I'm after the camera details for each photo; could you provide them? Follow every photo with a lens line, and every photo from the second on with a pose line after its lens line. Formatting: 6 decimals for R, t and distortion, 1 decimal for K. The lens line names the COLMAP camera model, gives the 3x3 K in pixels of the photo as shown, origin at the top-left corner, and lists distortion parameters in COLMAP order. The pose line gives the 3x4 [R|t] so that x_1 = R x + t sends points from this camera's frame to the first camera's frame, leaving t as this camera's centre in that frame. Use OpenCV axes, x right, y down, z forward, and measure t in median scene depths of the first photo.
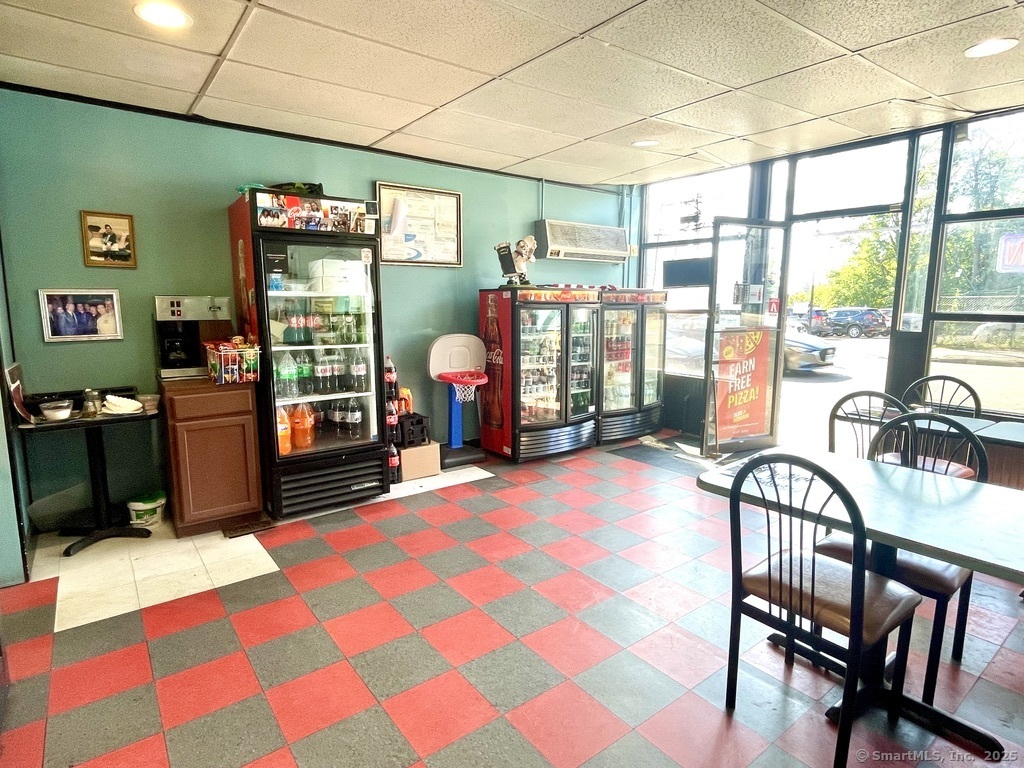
lens RADIAL K [[560.6, 0, 511.3], [0, 560.6, 386.4], [0, 0, 1]] dist [0.003709, 0.000819]
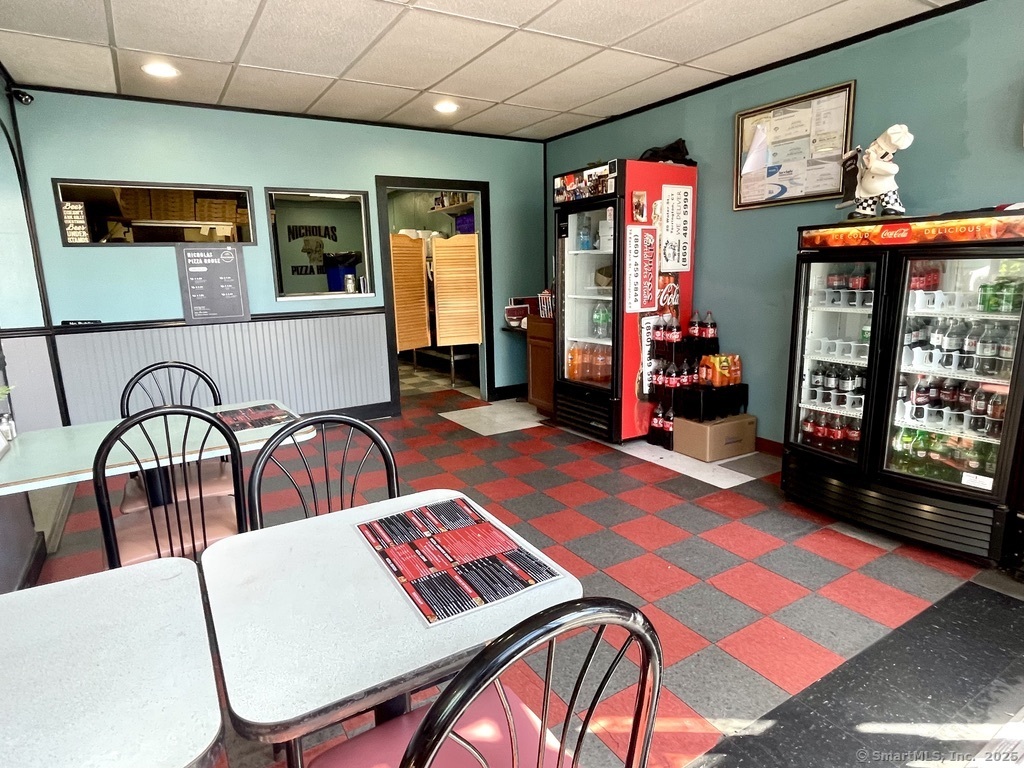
lens RADIAL K [[581.1, 0, 512.0], [0, 581.1, 382.2], [0, 0, 1]] dist [0.004031, 0.000467]
pose [[-0.099345, 0.191886, -0.976376, 0.820706], [-0.125536, 0.970973, 0.203598, -0.112865], [0.987102, 0.142797, -0.072373, 0.858180]]
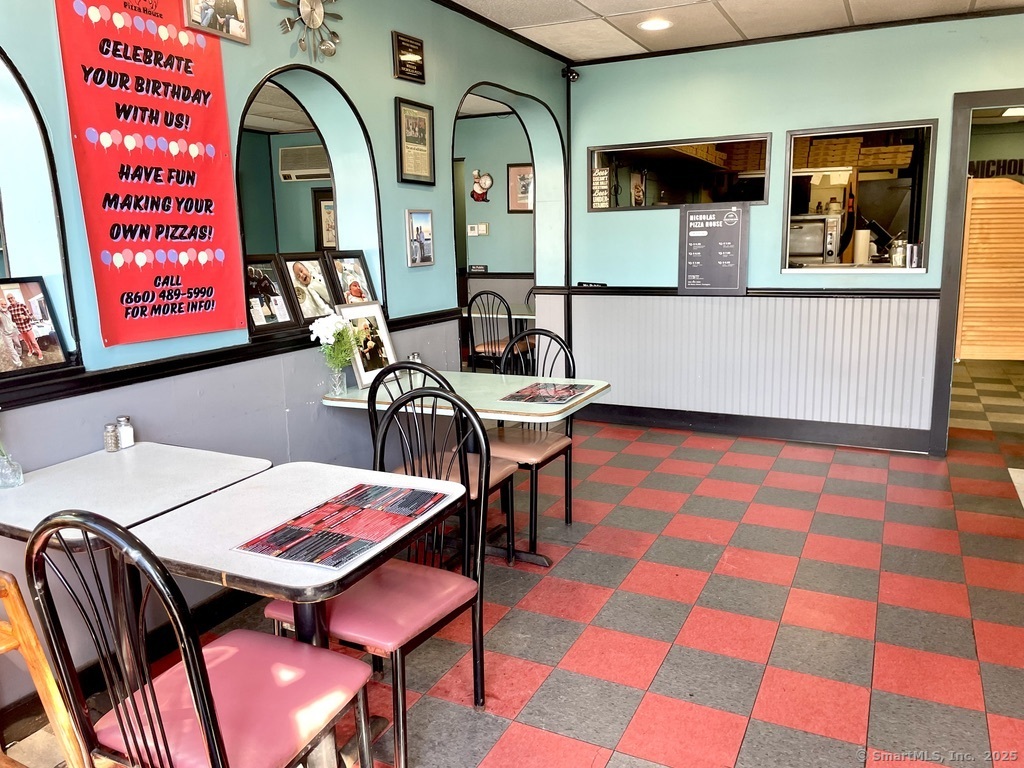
lens RADIAL K [[778.8, 0, 515.4], [0, 778.8, 376.7], [0, 0, 1]] dist [0.044041, -0.009514]
pose [[-0.891380, 0.092926, -0.443630, 0.648500], [-0.053175, 0.950560, 0.305955, -0.179207], [0.450128, 0.296312, -0.842368, 1.206014]]
